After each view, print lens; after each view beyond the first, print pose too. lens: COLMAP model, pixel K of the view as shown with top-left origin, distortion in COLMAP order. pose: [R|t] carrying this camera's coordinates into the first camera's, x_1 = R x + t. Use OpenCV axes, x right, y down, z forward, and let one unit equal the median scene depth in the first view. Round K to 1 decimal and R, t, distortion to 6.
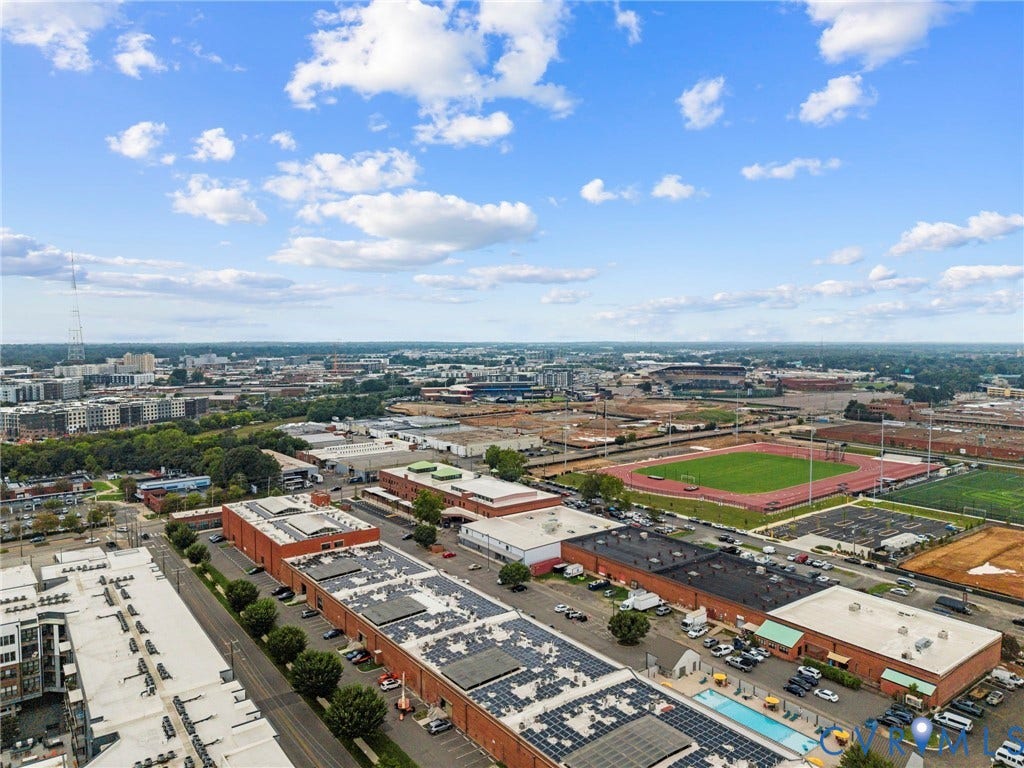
lens RADIAL K [[711.6, 0, 512.0], [0, 711.6, 384.0], [0, 0, 1]] dist [0.000299, -0.000754]
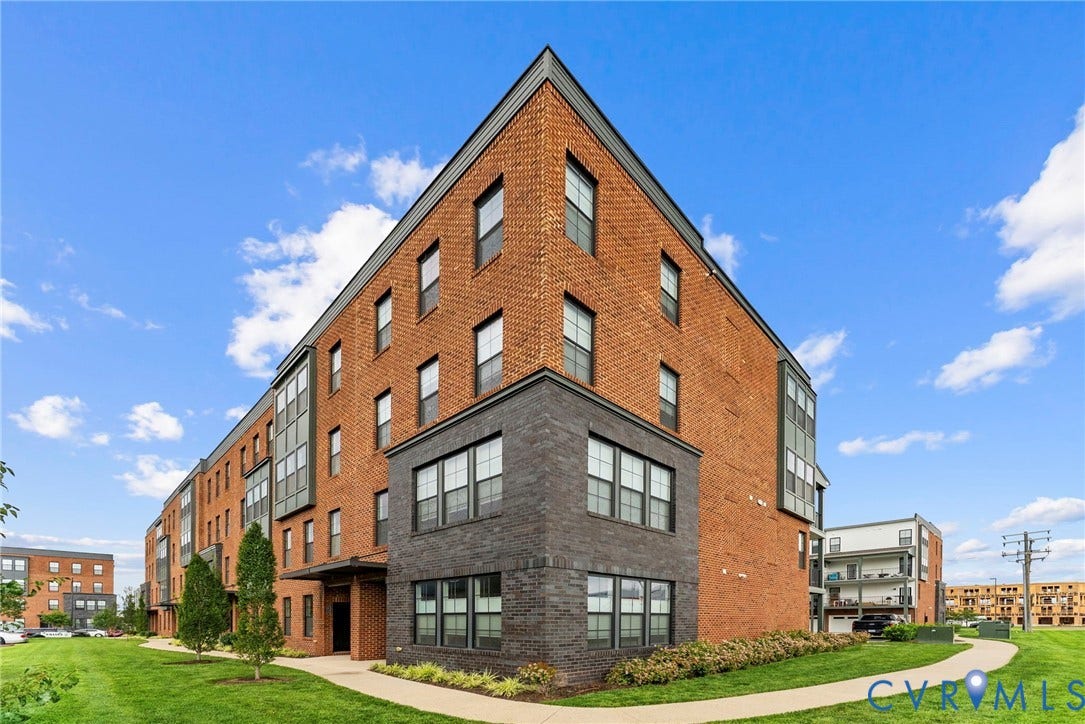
lens RADIAL K [[611.2, 0, 542.5], [0, 611.2, 362.0], [0, 0, 1]] dist [0.000491, 0.000027]
pose [[0.999959, -0.009008, 0.001188, -0.002092], [0.008800, 0.927590, -0.373497, -0.155236], [0.002263, 0.373492, 0.927631, 0.388303]]
